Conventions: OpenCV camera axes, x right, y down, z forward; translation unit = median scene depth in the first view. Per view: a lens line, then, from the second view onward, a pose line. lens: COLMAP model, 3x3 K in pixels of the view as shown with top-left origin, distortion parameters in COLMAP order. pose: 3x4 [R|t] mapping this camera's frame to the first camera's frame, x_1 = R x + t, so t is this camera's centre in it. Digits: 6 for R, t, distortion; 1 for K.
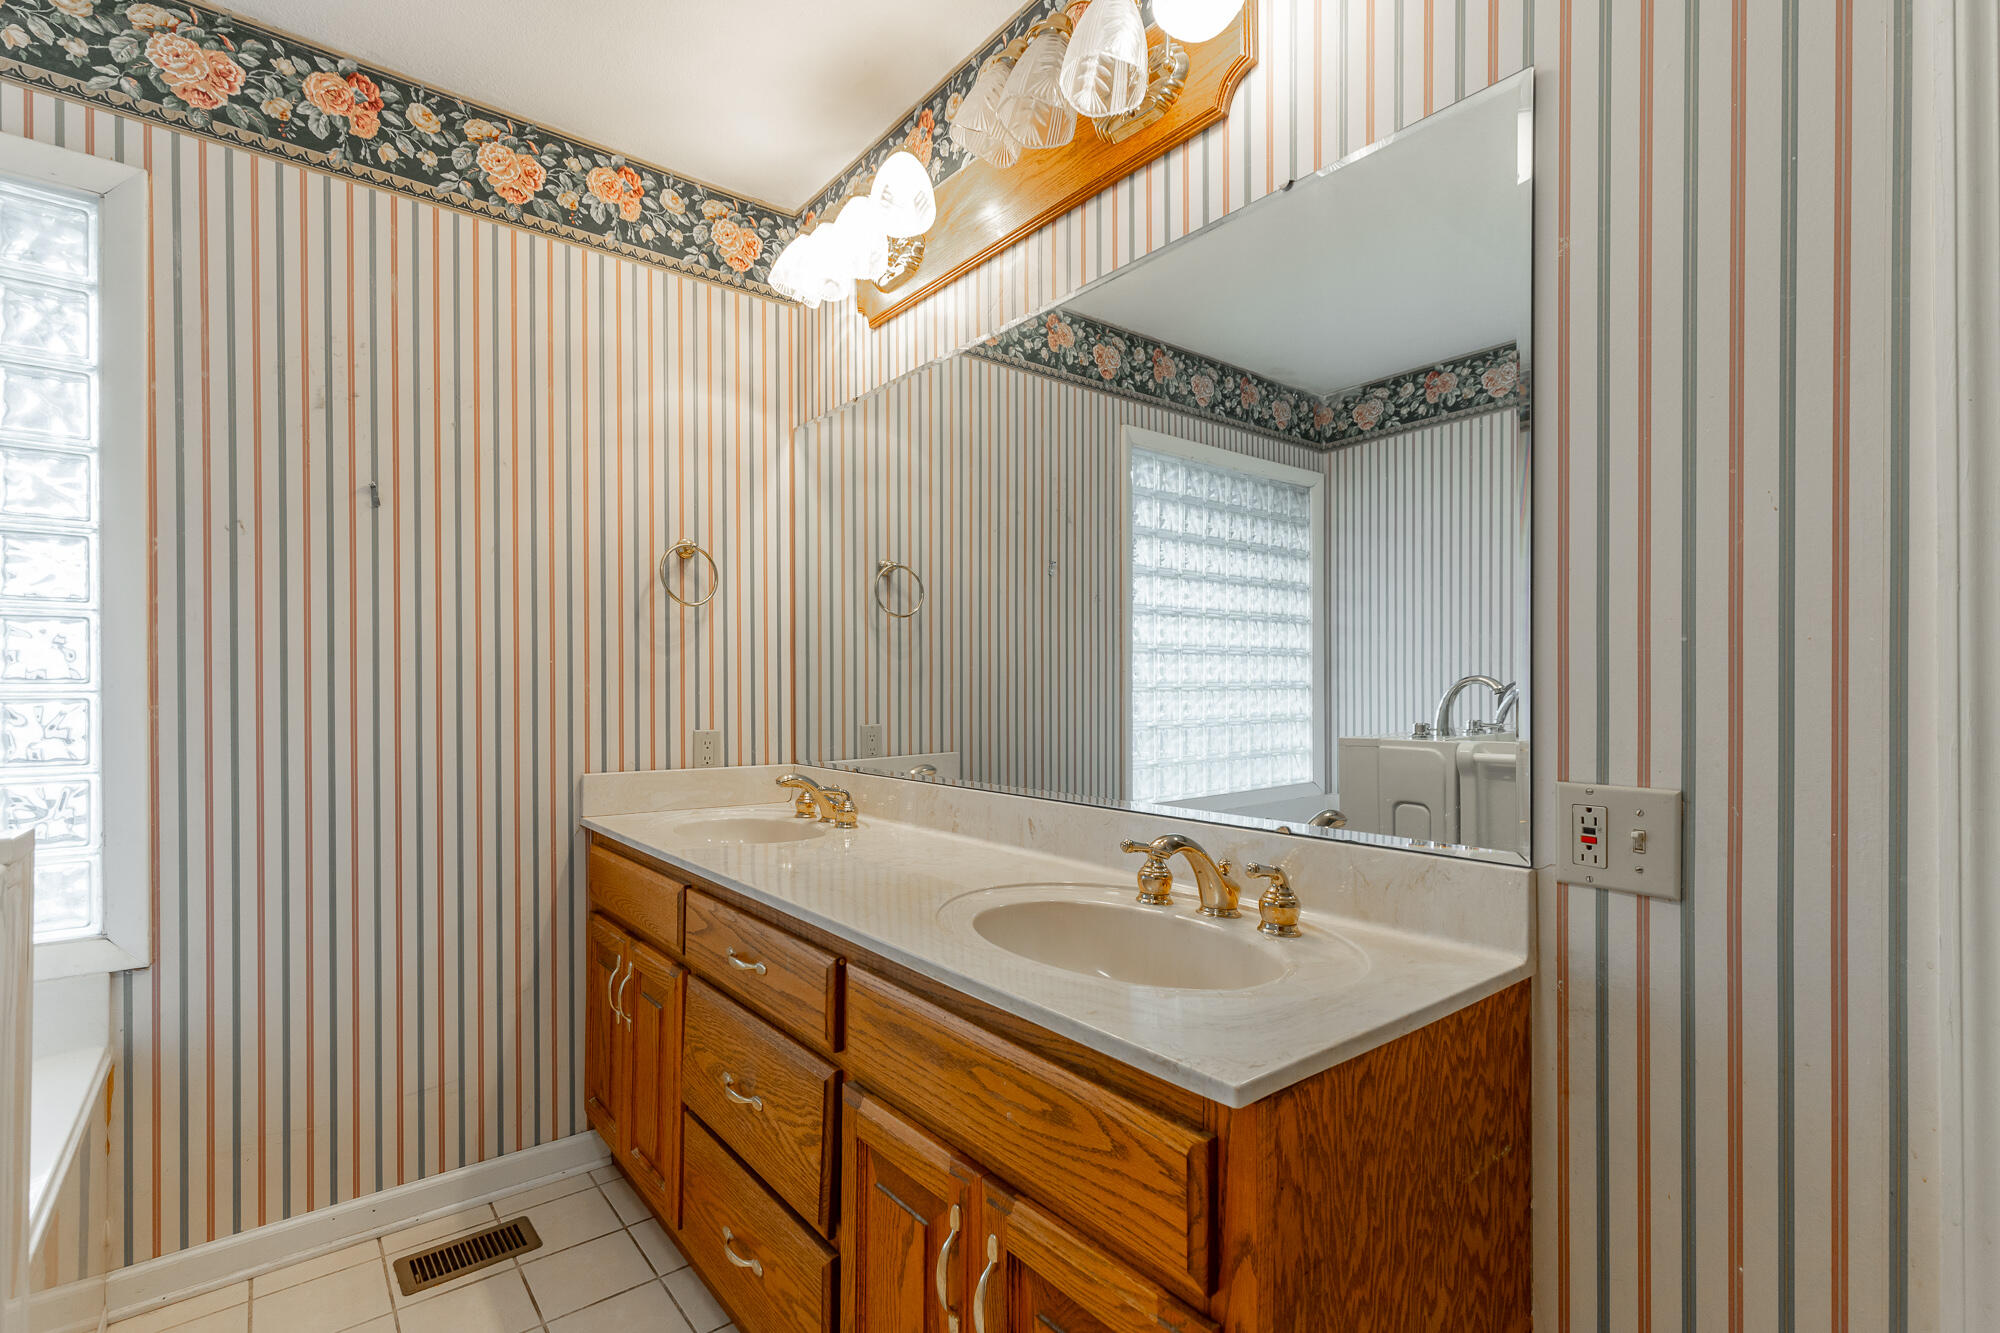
lens RADIAL K [[911.9, 0, 966.0], [0, 911.9, 690.1], [0, 0, 1]] dist [0.003306, 0.000181]
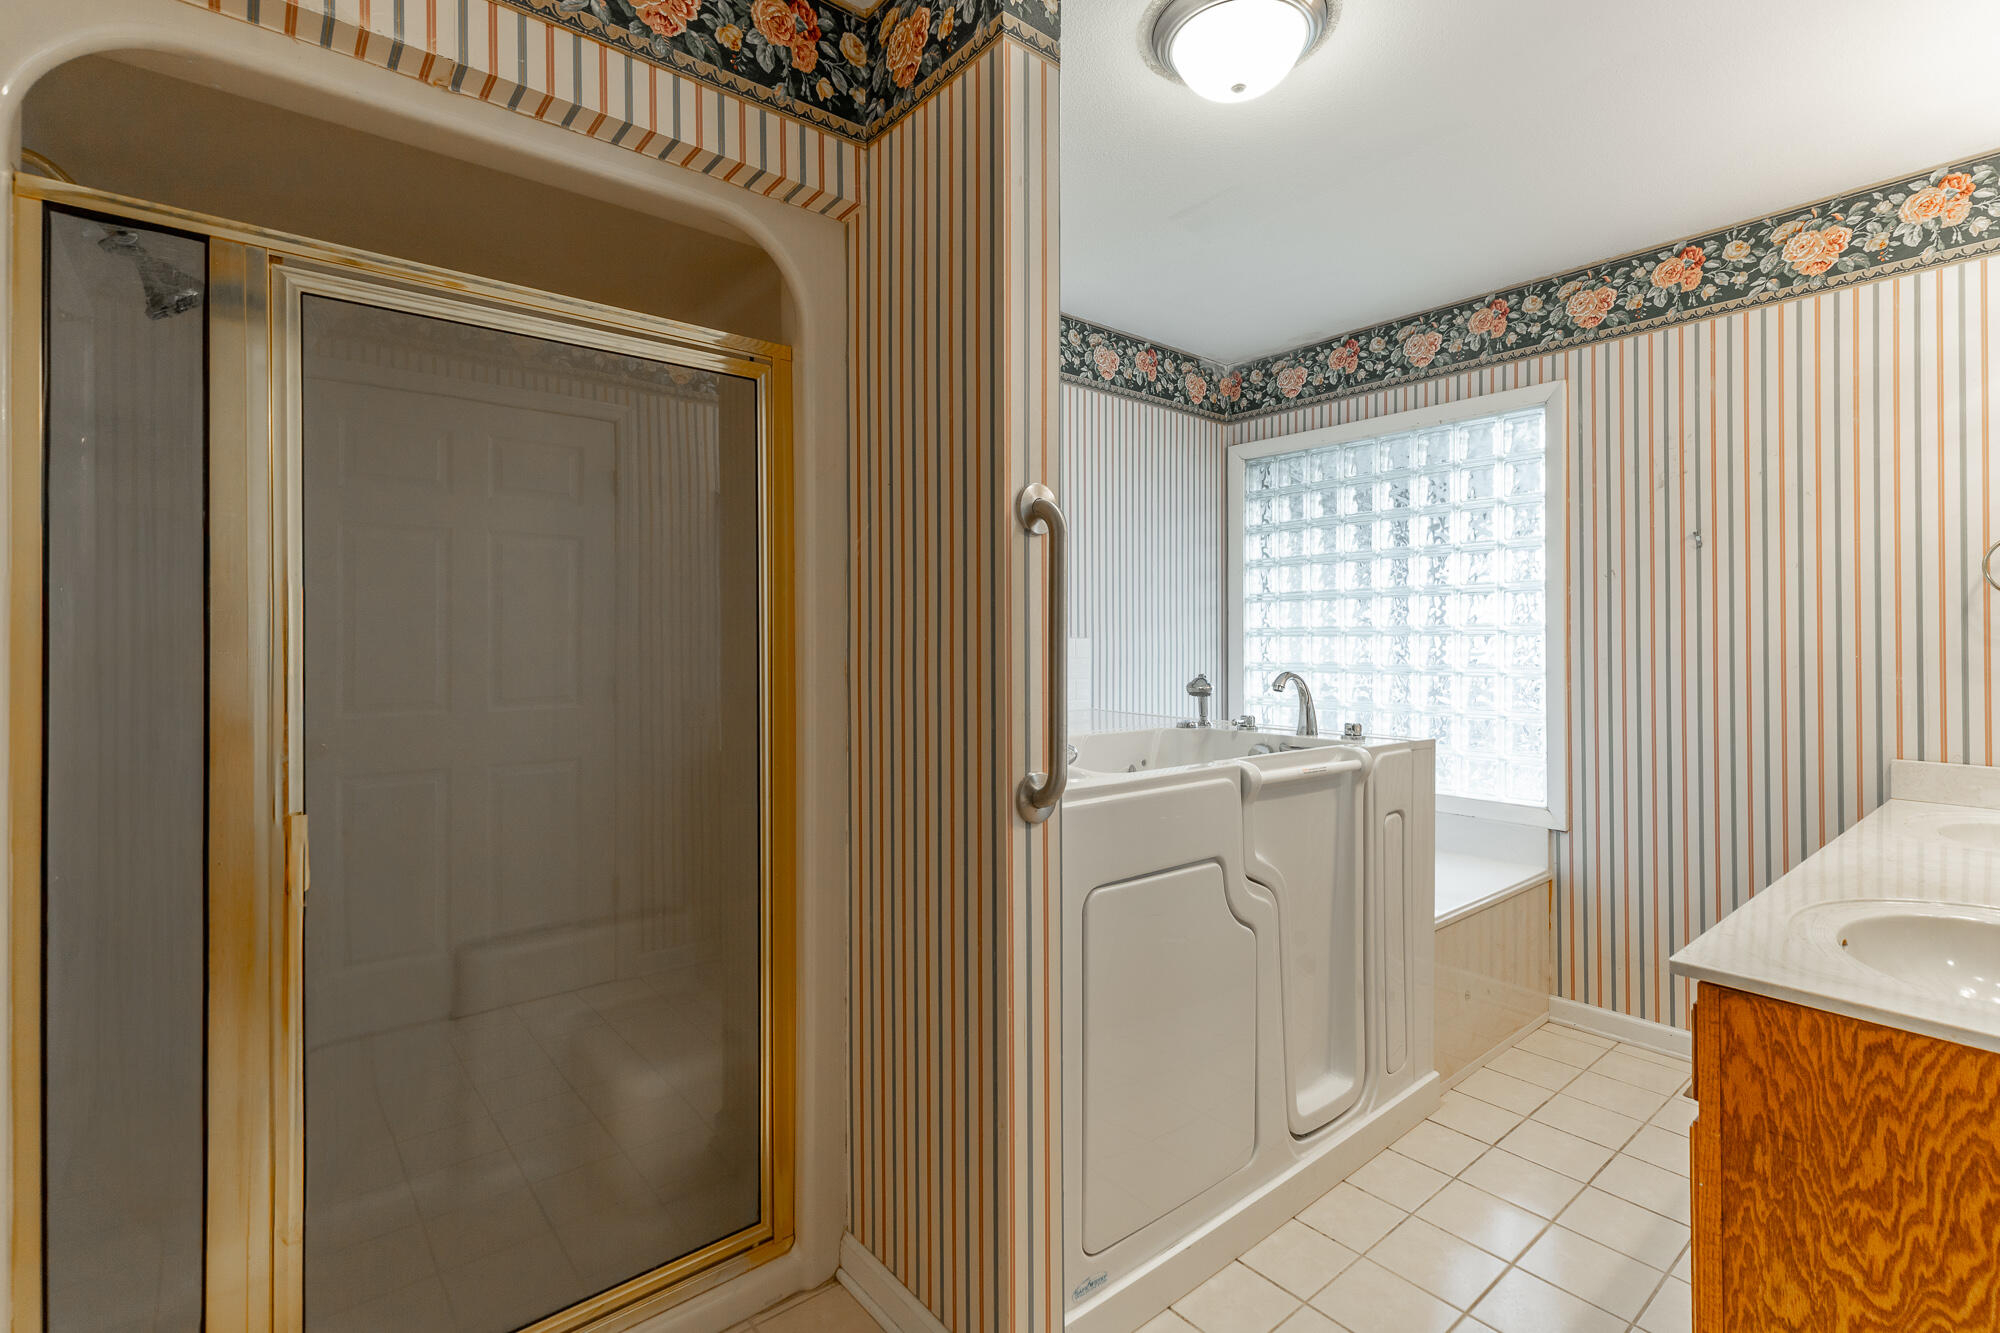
lens RADIAL K [[911.9, 0, 1020.5], [0, 911.9, 636.3], [0, 0, 1]] dist [0.003306, 0.000181]
pose [[0.037725, -0.003527, -0.999282, 0.728367], [0.002445, 0.999991, -0.003437, -0.061522], [0.999285, -0.002314, 0.037733, -0.101253]]
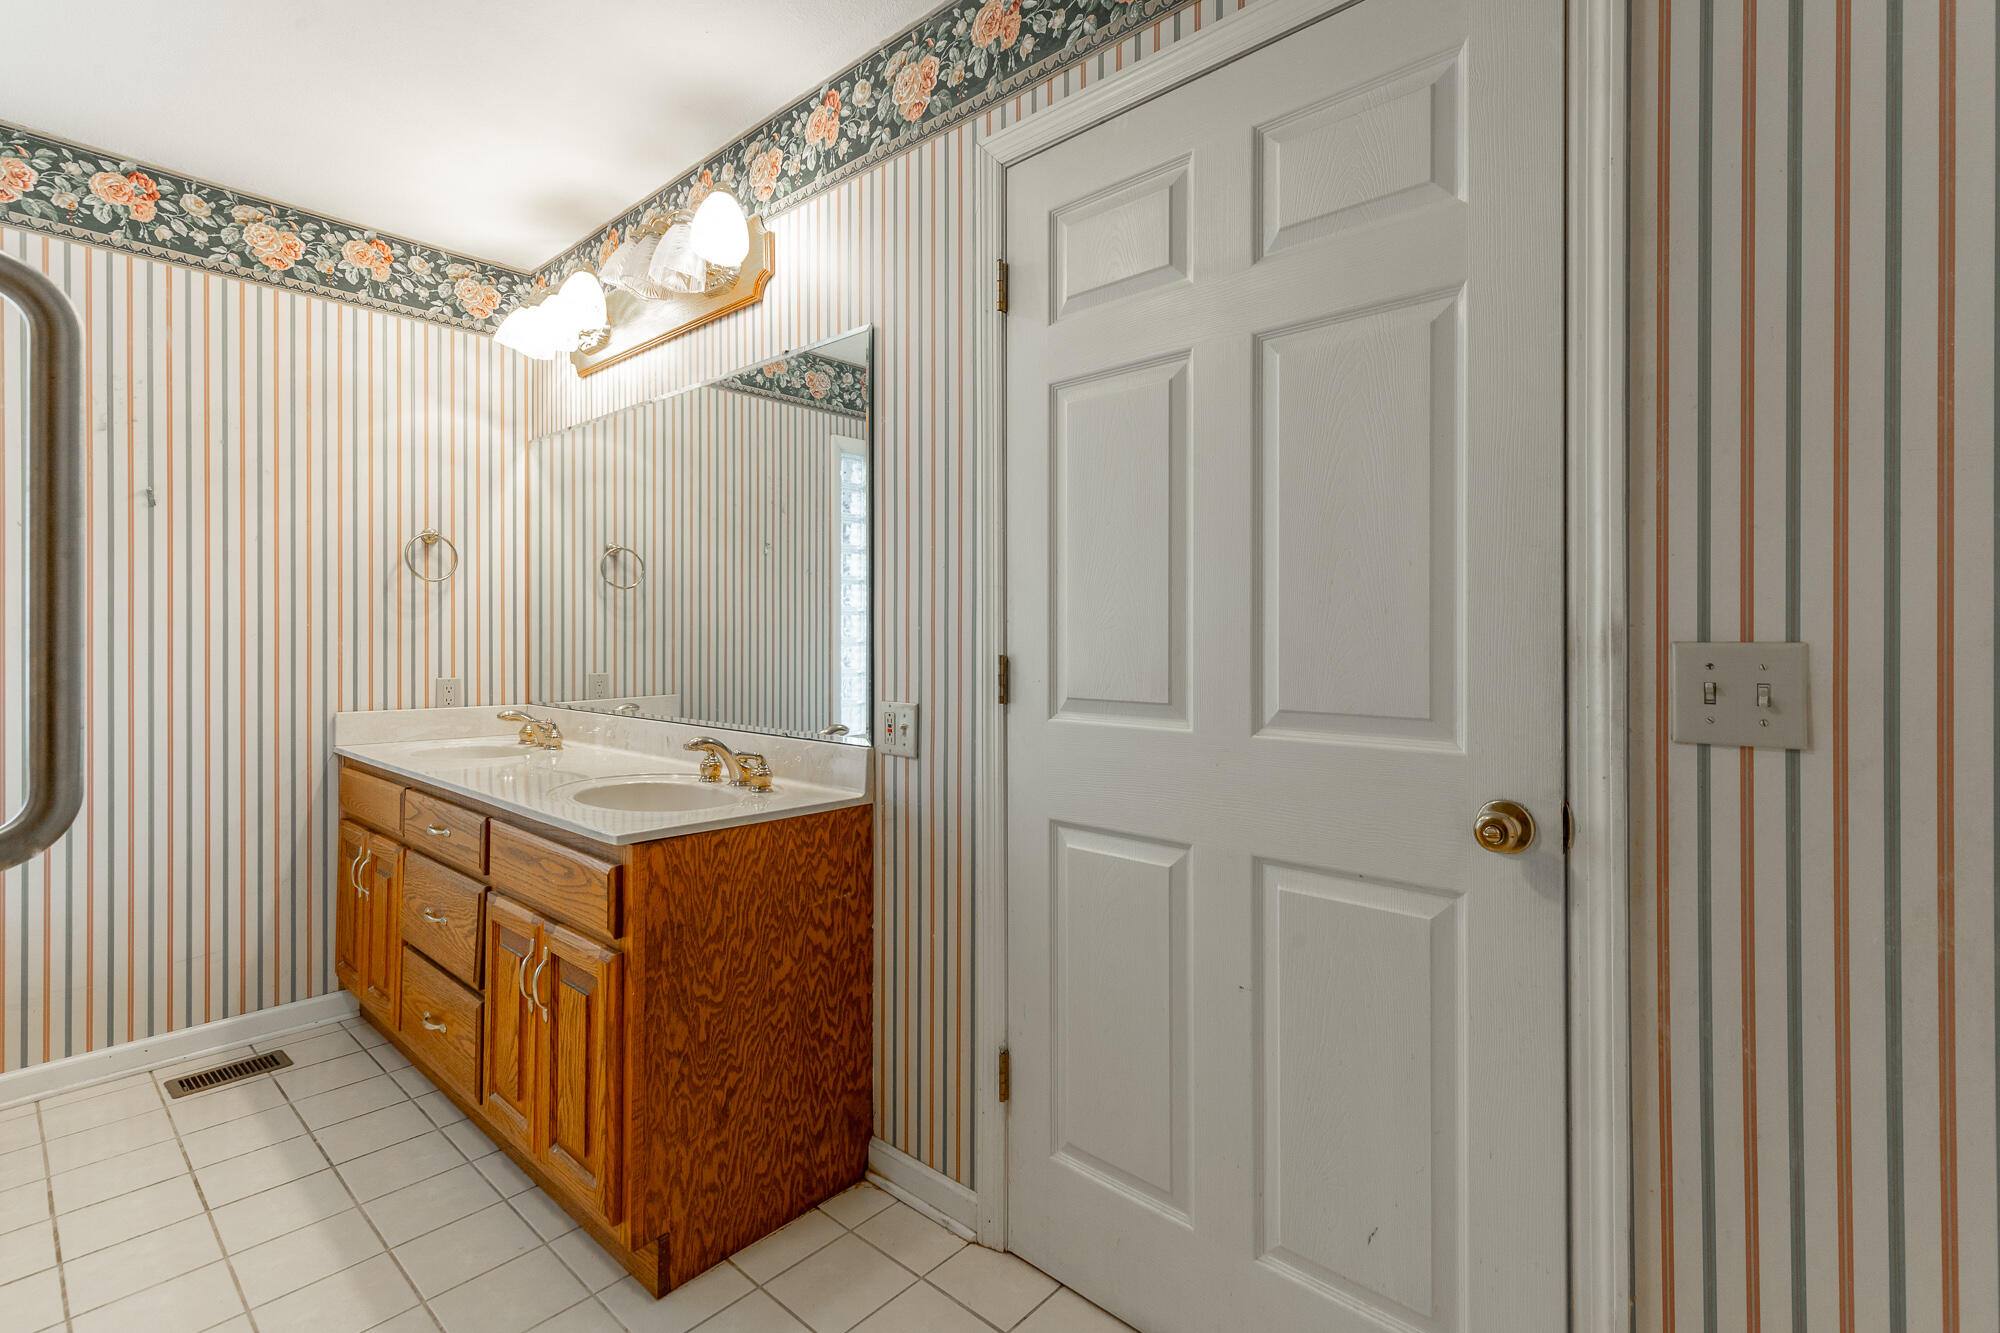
lens RADIAL K [[911.9, 0, 1005.6], [0, 911.9, 634.2], [0, 0, 1]] dist [0.003306, 0.000181]
pose [[0.981772, 0.003030, 0.190040, 0.298004], [-0.002276, 0.999989, -0.004190, -0.017210], [-0.190051, 0.003681, 0.981767, -0.504675]]
